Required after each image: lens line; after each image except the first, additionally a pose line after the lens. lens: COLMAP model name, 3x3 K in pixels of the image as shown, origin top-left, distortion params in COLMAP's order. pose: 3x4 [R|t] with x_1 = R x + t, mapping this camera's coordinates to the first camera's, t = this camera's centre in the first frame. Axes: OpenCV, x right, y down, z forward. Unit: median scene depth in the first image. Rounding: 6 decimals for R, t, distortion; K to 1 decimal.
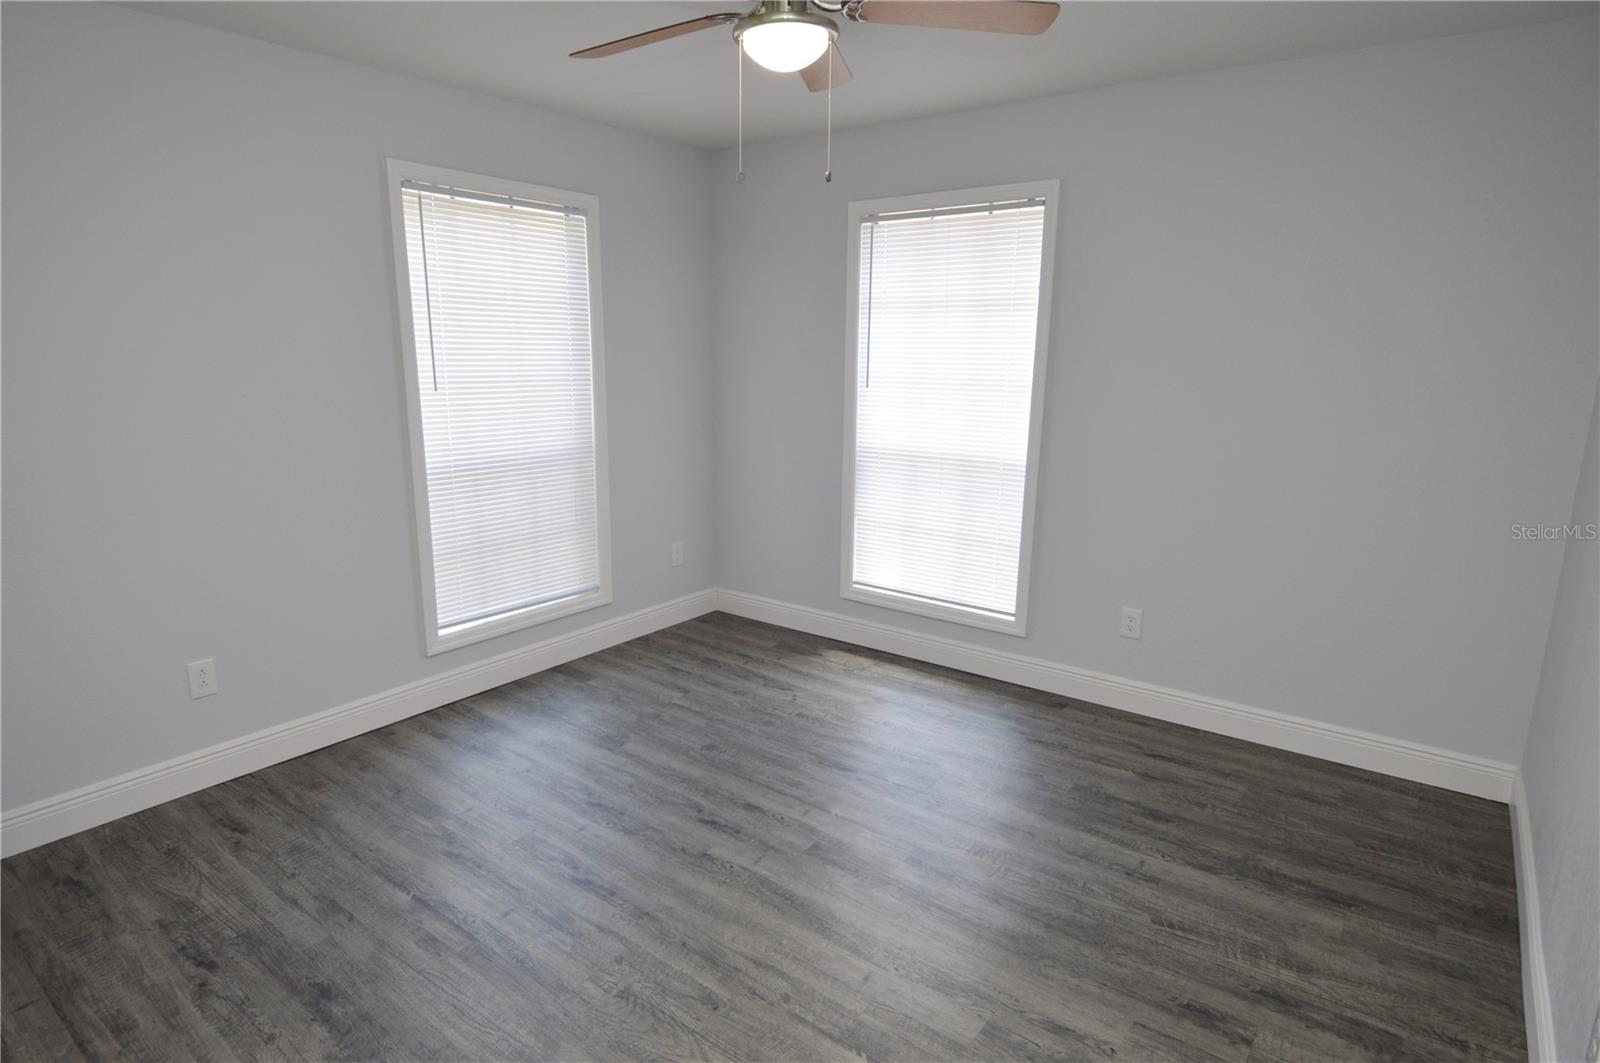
lens RADIAL K [[849.6, 0, 809.3], [0, 849.6, 534.4], [0, 0, 1]] dist [0.025609, -0.036485]
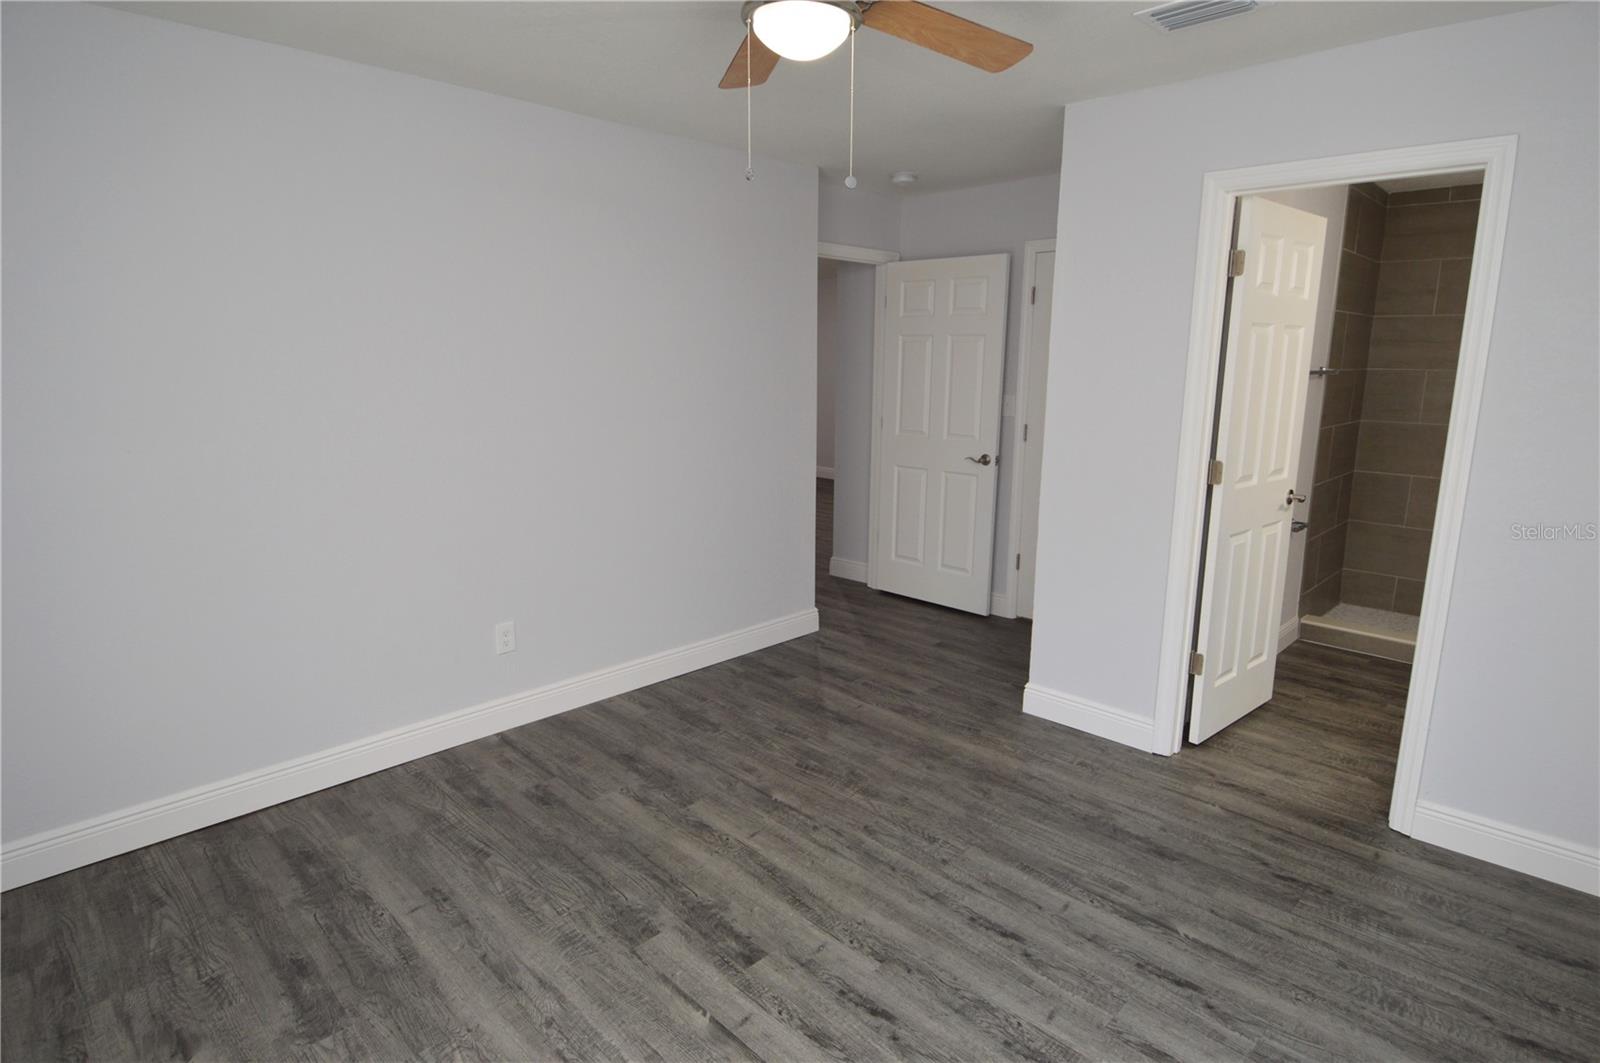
lens RADIAL K [[864.2, 0, 812.1], [0, 864.2, 537.7], [0, 0, 1]] dist [0.026189, -0.035135]
pose [[-0.988679, -0.044251, 0.143372, -0.156019], [0.019437, 0.909702, 0.414807, -0.364284], [-0.148781, 0.412897, -0.898543, 1.587341]]
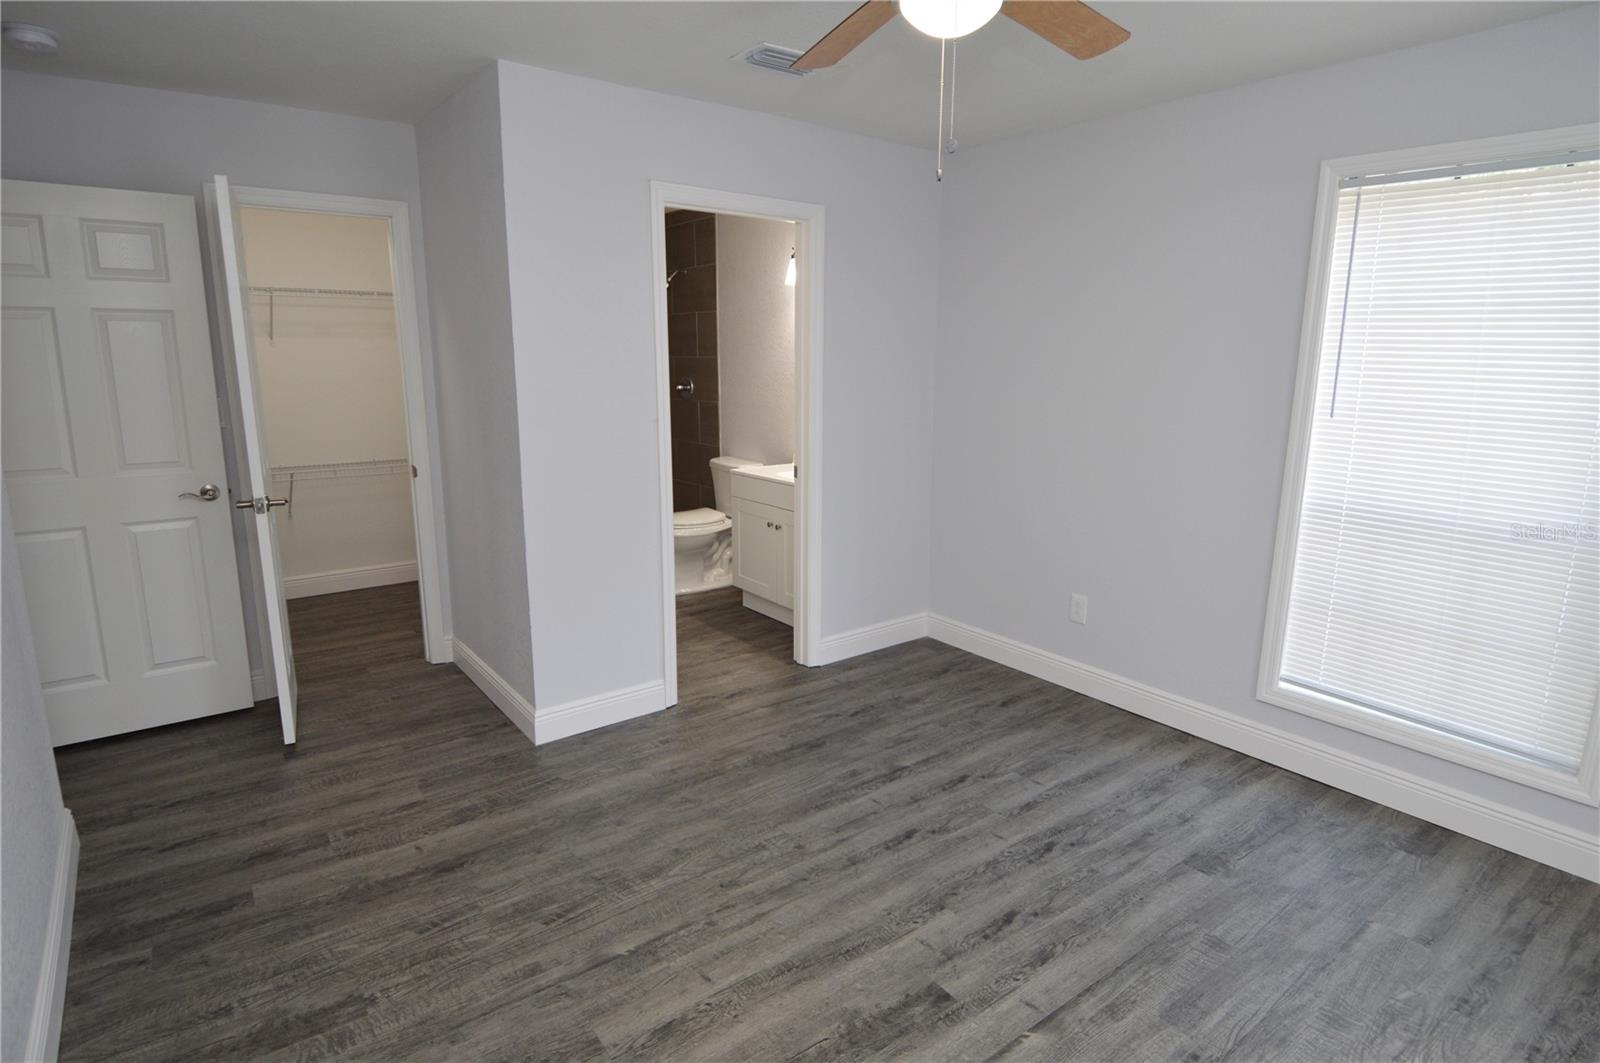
lens RADIAL K [[862.2, 0, 808.7], [0, 862.2, 524.1], [0, 0, 1]] dist [0.025713, -0.041744]
pose [[-0.273940, 0.180106, -0.944732, 0.716598], [-0.220329, 0.944431, 0.243936, -0.210380], [0.936169, 0.274975, -0.219035, 0.938979]]
